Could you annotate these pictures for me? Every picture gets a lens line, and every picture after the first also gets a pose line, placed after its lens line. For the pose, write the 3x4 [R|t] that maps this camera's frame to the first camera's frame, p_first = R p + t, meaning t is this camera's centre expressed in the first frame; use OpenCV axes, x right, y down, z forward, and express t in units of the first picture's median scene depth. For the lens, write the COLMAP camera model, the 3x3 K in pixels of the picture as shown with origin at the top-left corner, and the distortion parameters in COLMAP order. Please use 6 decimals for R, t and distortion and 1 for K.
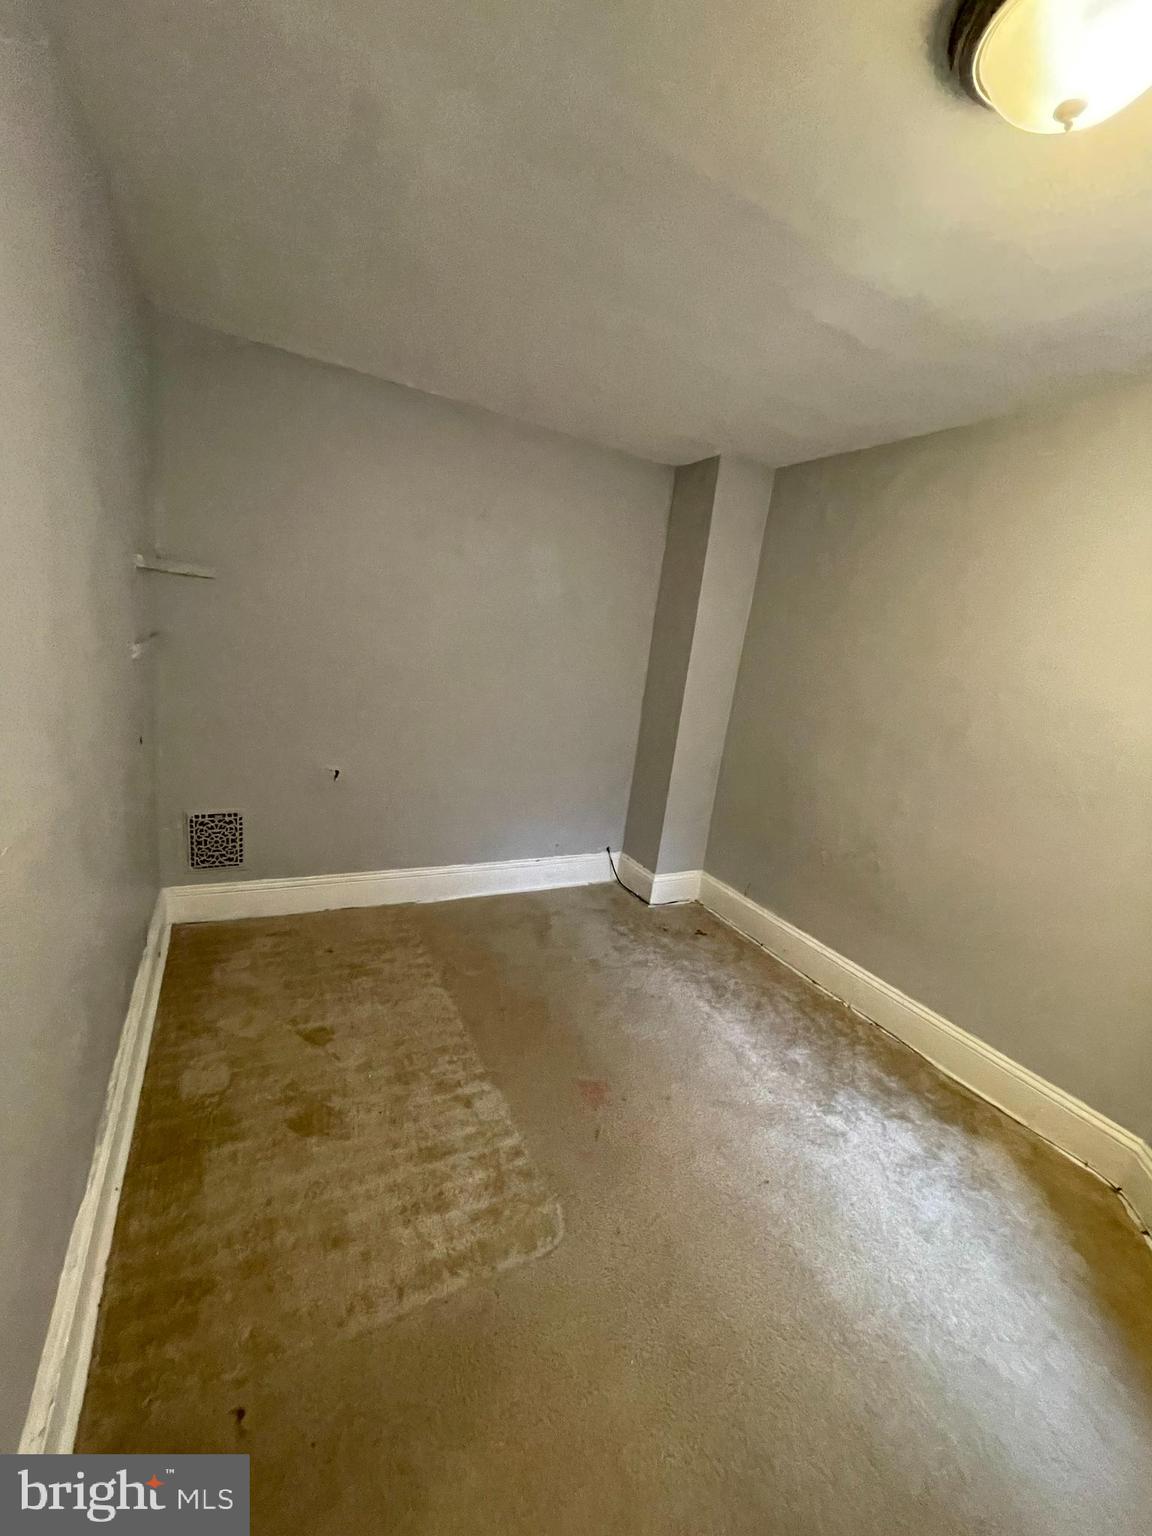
lens RADIAL K [[616.2, 0, 578.1], [0, 616.2, 765.0], [0, 0, 1]] dist [-0.016524, 0.007006]
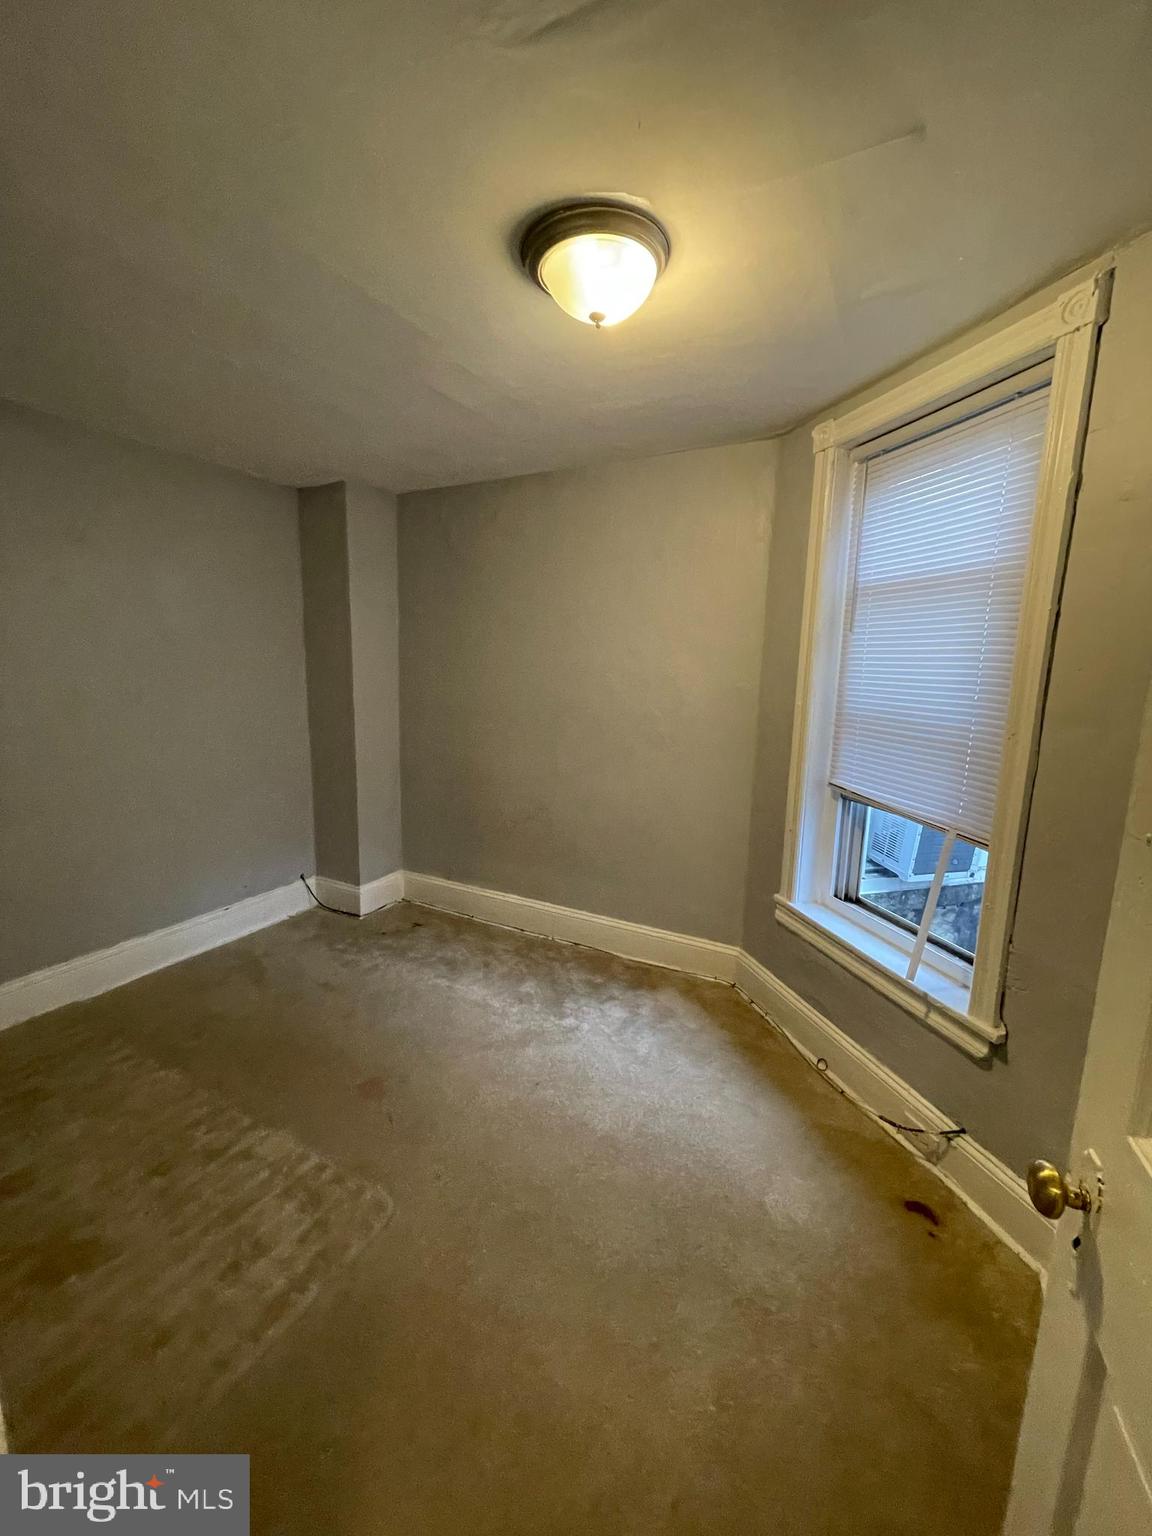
lens RADIAL K [[631.5, 0, 576.0], [0, 631.5, 768.0], [0, 0, 1]] dist [-0.000898, 0.000176]
pose [[0.822663, -0.188441, 0.536391, -0.147355], [0.193466, 0.979954, 0.047551, 0.007638], [-0.534599, 0.064654, 0.842629, -0.123531]]
